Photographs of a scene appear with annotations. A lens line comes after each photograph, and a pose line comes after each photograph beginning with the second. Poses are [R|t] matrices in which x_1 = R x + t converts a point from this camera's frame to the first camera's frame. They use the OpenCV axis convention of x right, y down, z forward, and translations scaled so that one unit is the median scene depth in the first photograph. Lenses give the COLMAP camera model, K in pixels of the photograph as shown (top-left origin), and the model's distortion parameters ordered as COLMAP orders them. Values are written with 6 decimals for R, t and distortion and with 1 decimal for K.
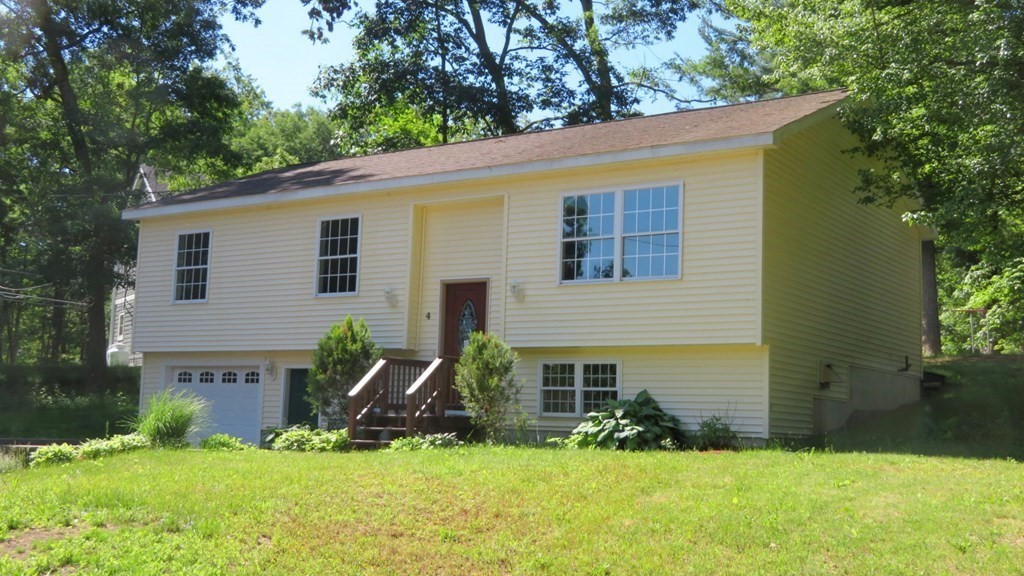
lens RADIAL K [[922.6, 0, 512.0], [0, 922.6, 288.0], [0, 0, 1]] dist [0.000508, 0.000405]
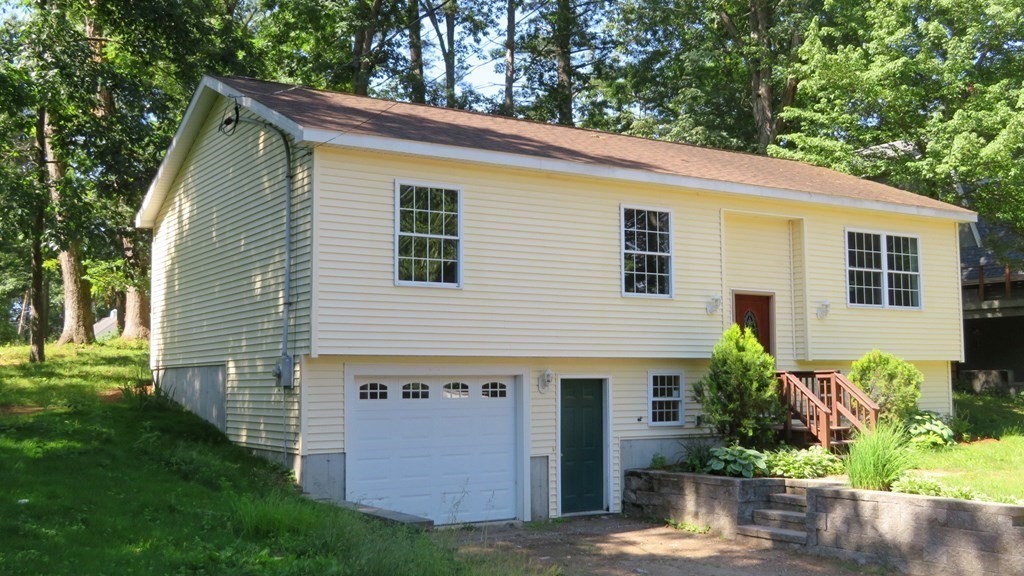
lens RADIAL K [[1078.2, 0, 512.0], [0, 1078.2, 288.0], [0, 0, 1]] dist [0.003149, 0.004410]
pose [[0.496494, 0.076563, 0.864657, -1.149163], [-0.073308, 0.996242, -0.046121, 0.057561], [-0.864939, -0.040487, 0.500241, 0.593044]]
